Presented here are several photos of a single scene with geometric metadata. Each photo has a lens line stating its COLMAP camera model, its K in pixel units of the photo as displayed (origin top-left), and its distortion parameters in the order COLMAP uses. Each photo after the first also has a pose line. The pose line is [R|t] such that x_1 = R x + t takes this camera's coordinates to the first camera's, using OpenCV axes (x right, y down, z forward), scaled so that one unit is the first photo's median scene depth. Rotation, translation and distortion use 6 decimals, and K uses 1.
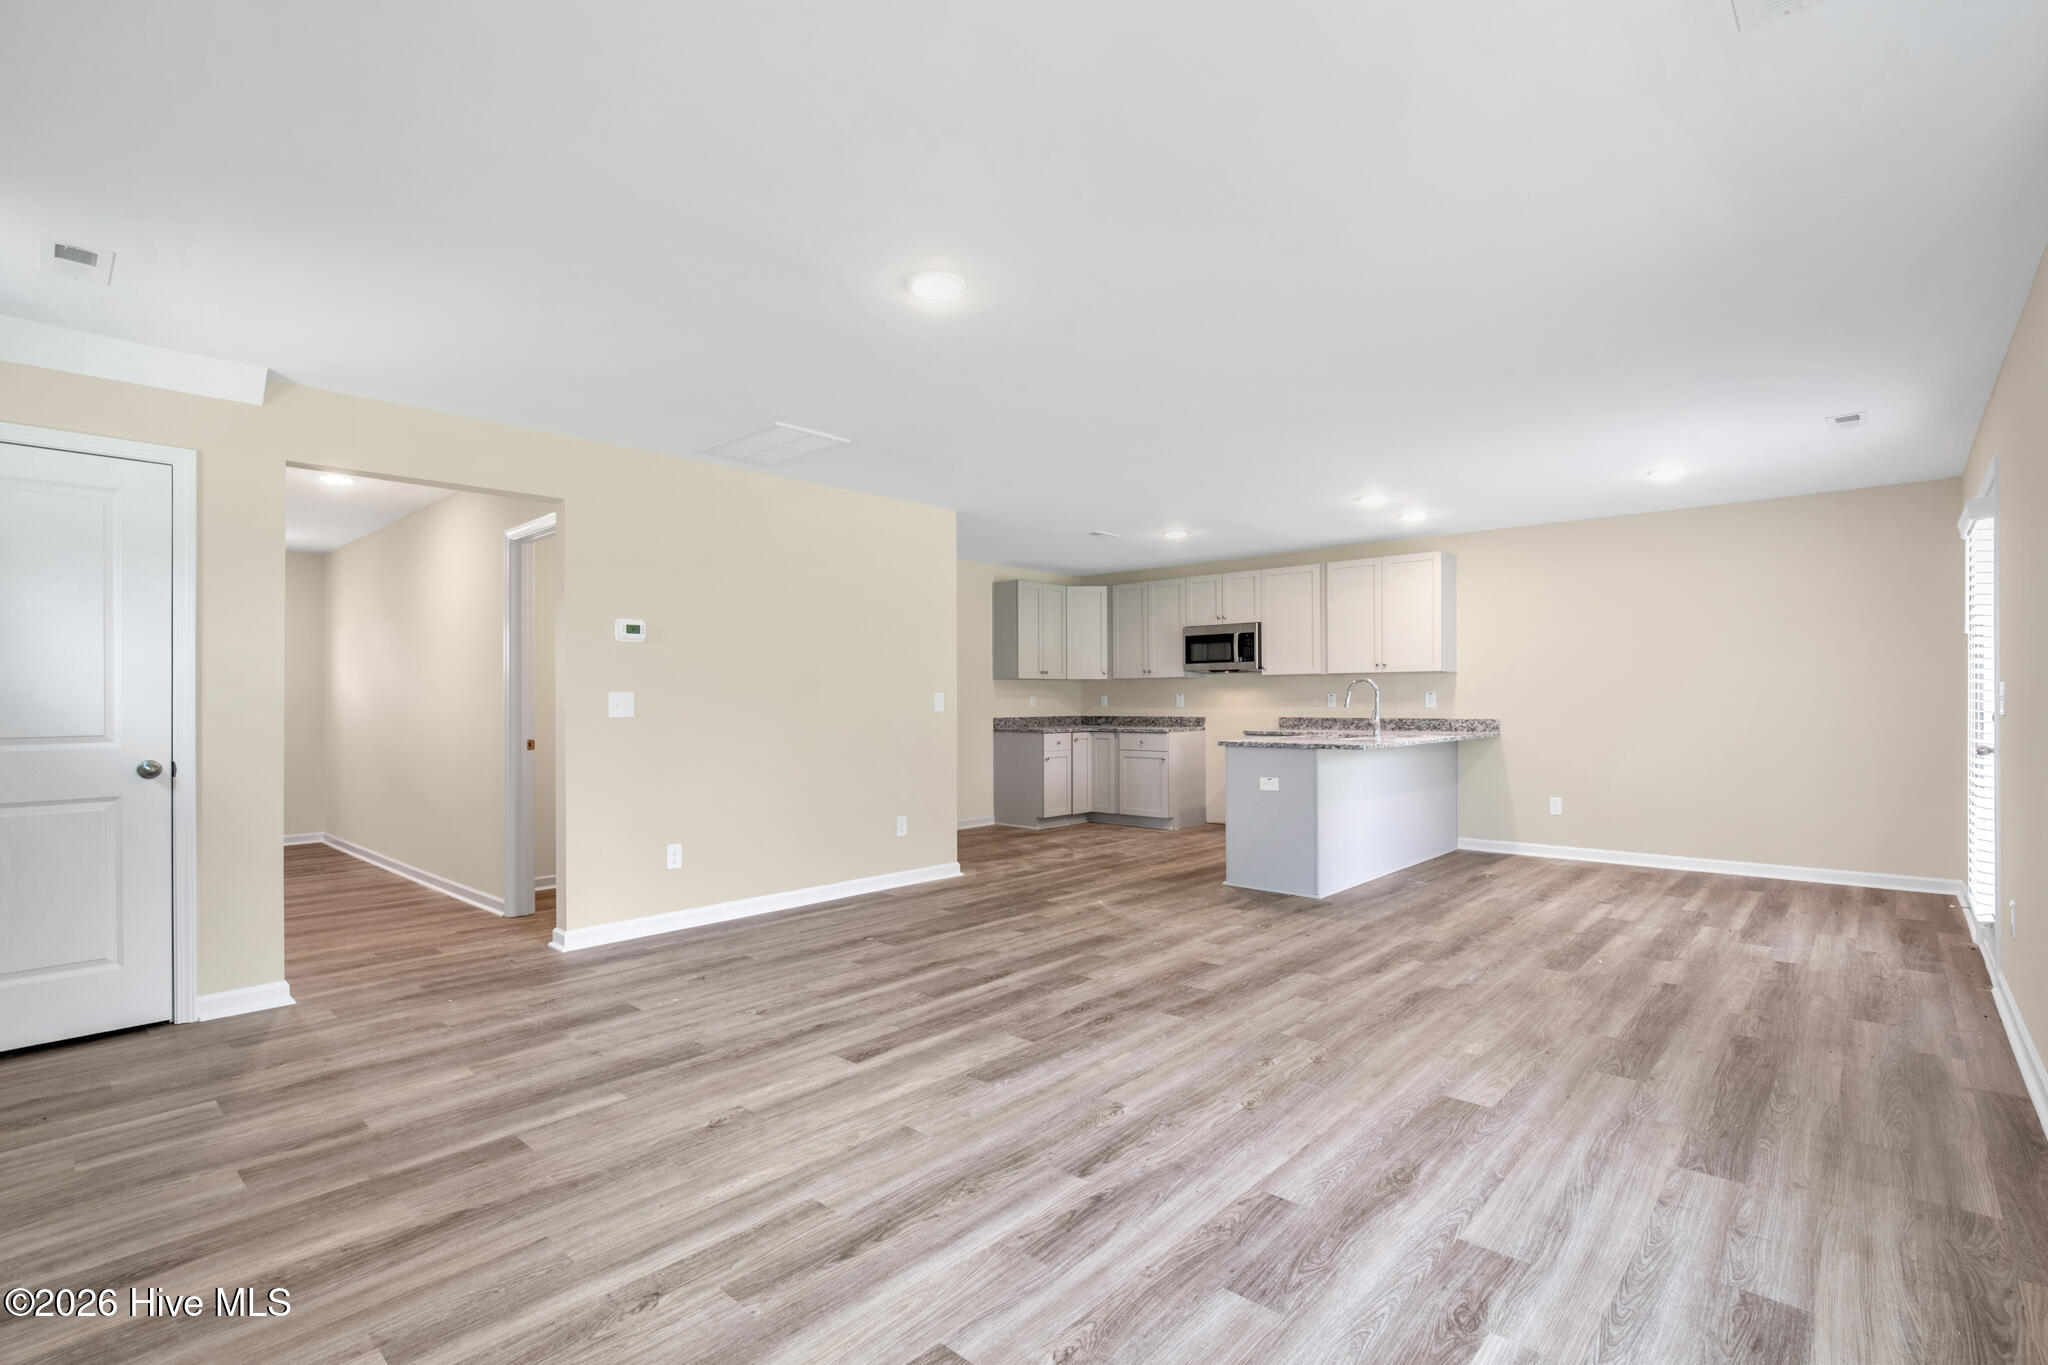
lens RADIAL K [[956.6, 0, 1038.6], [0, 956.6, 703.0], [0, 0, 1]] dist [-0.015586, 0.001540]
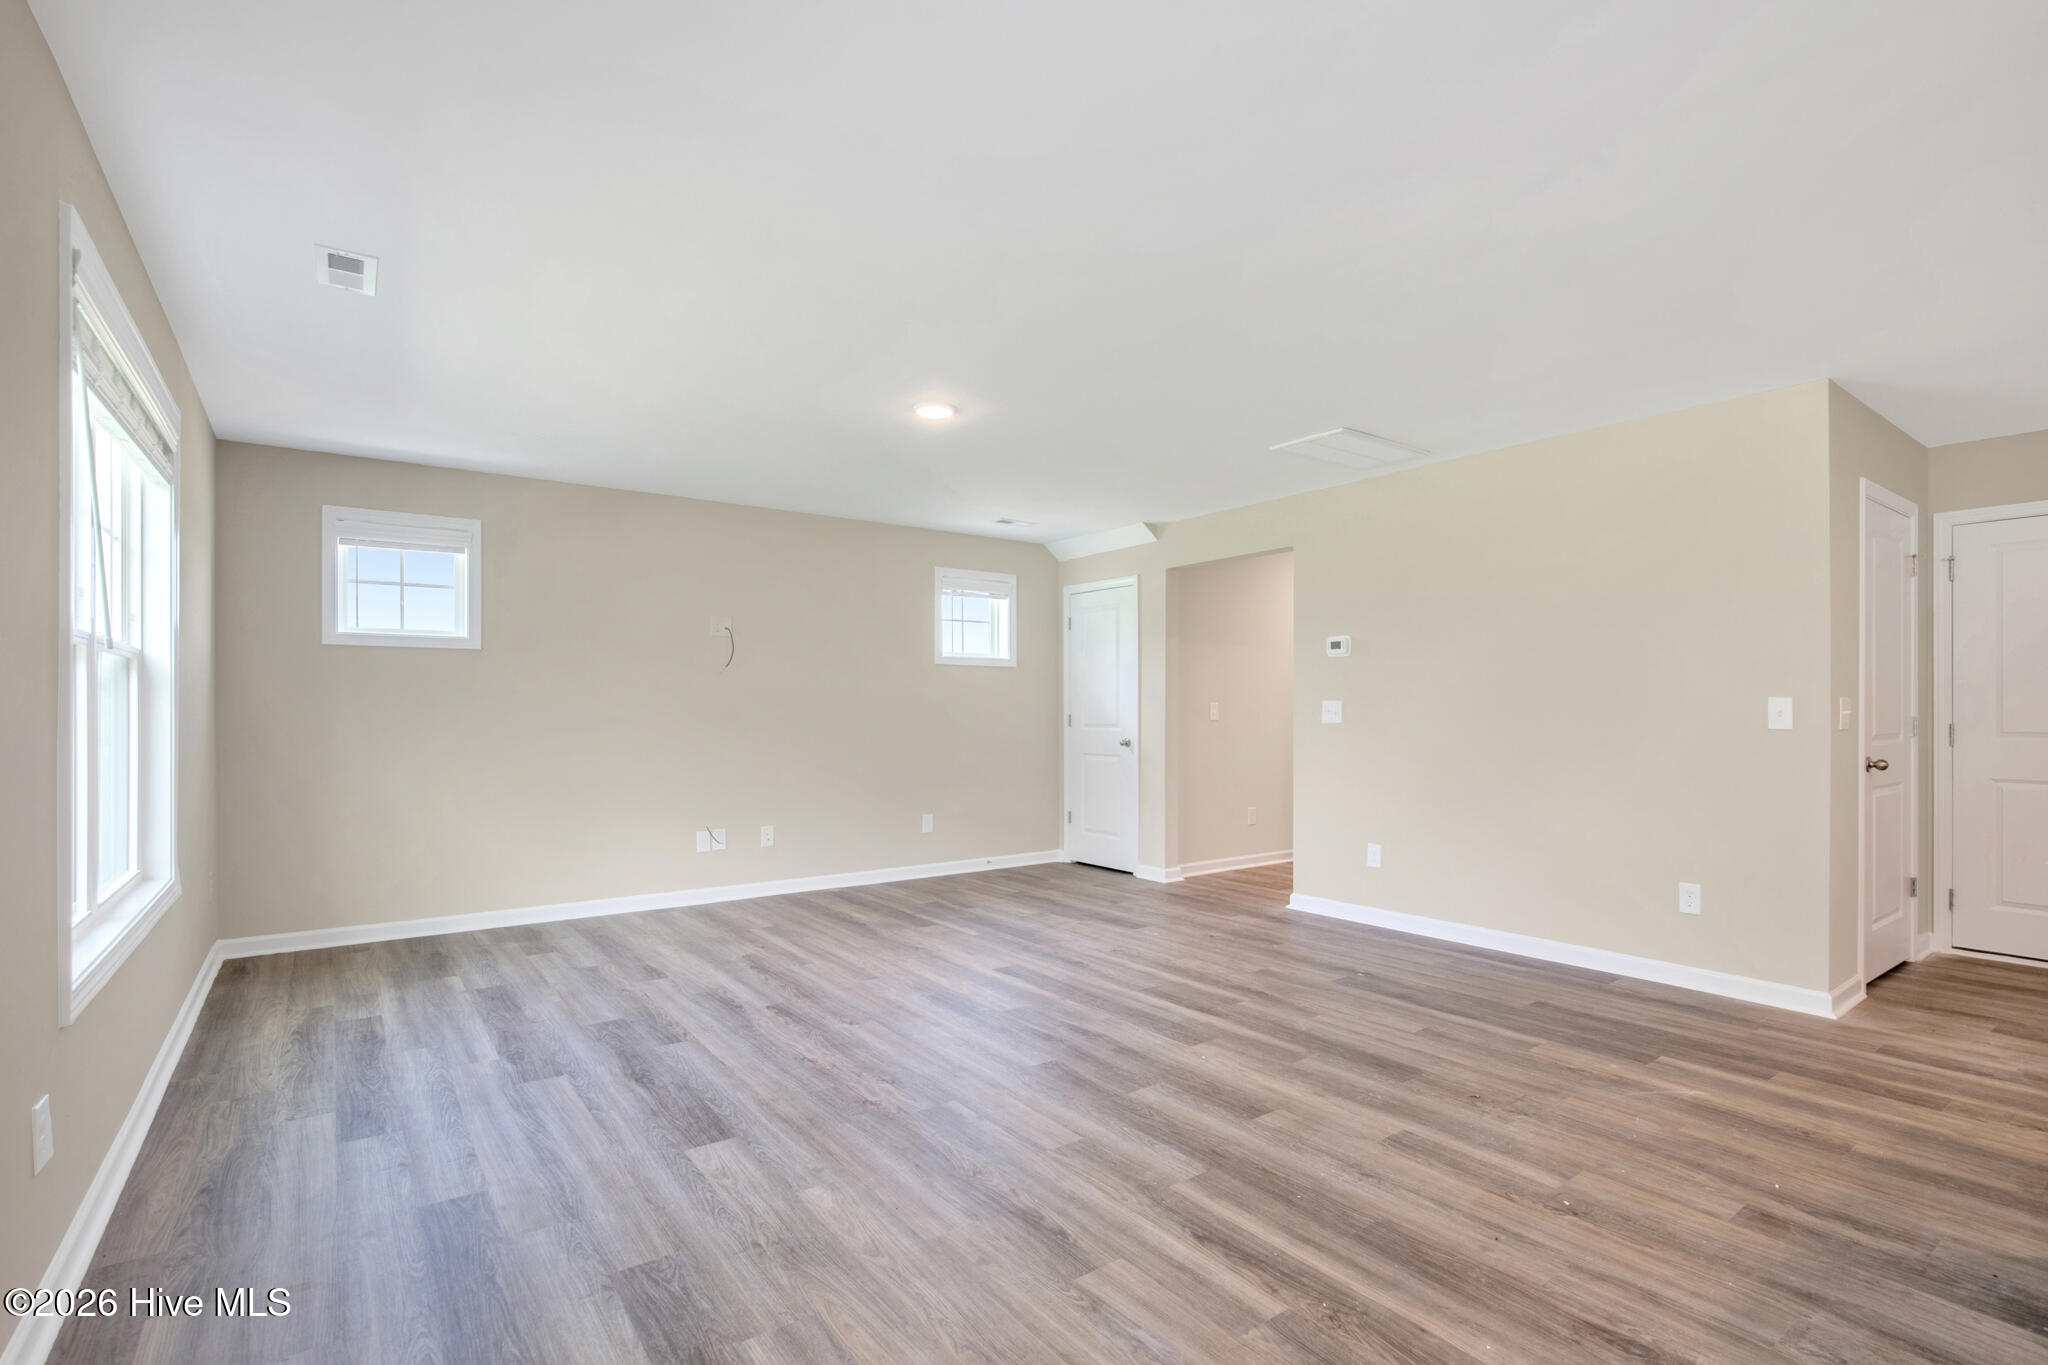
lens RADIAL K [[956.6, 0, 1038.6], [0, 956.6, 703.0], [0, 0, 1]] dist [-0.015586, 0.001540]
pose [[-0.201221, -0.003009, -0.979541, 1.022056], [-0.000980, 0.999995, -0.002870, -0.007386], [0.979545, 0.000382, -0.201223, 1.182256]]
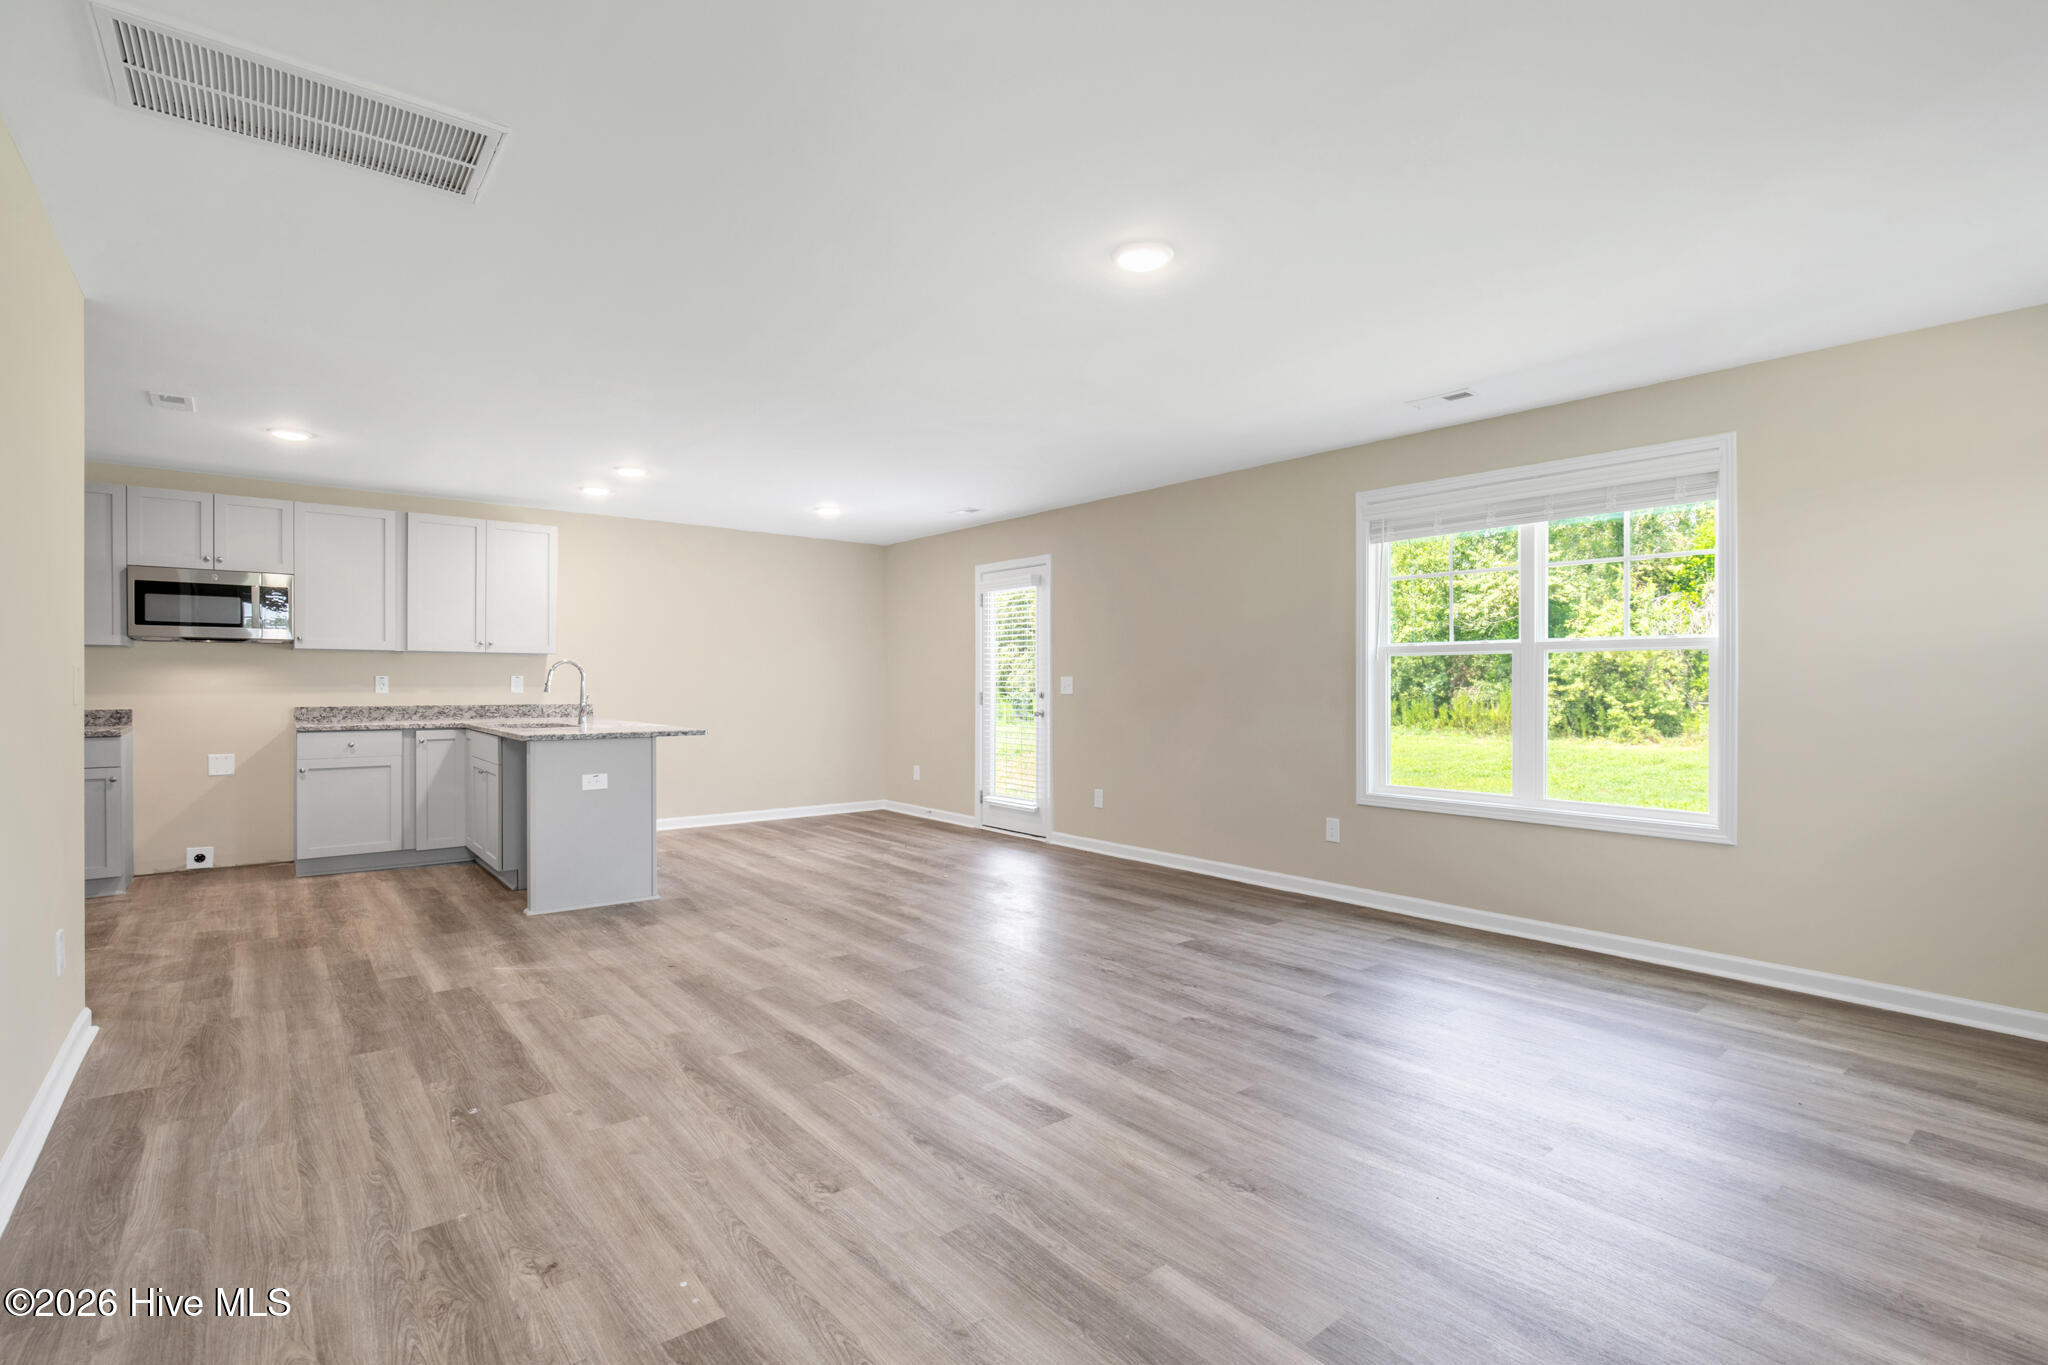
lens RADIAL K [[956.6, 0, 1038.6], [0, 956.6, 703.0], [0, 0, 1]] dist [-0.015586, 0.001540]
pose [[0.147334, -0.016240, 0.988953, -0.895161], [-0.001039, 0.999862, 0.016574, -0.000072], [-0.989086, -0.003470, 0.147297, 0.794926]]
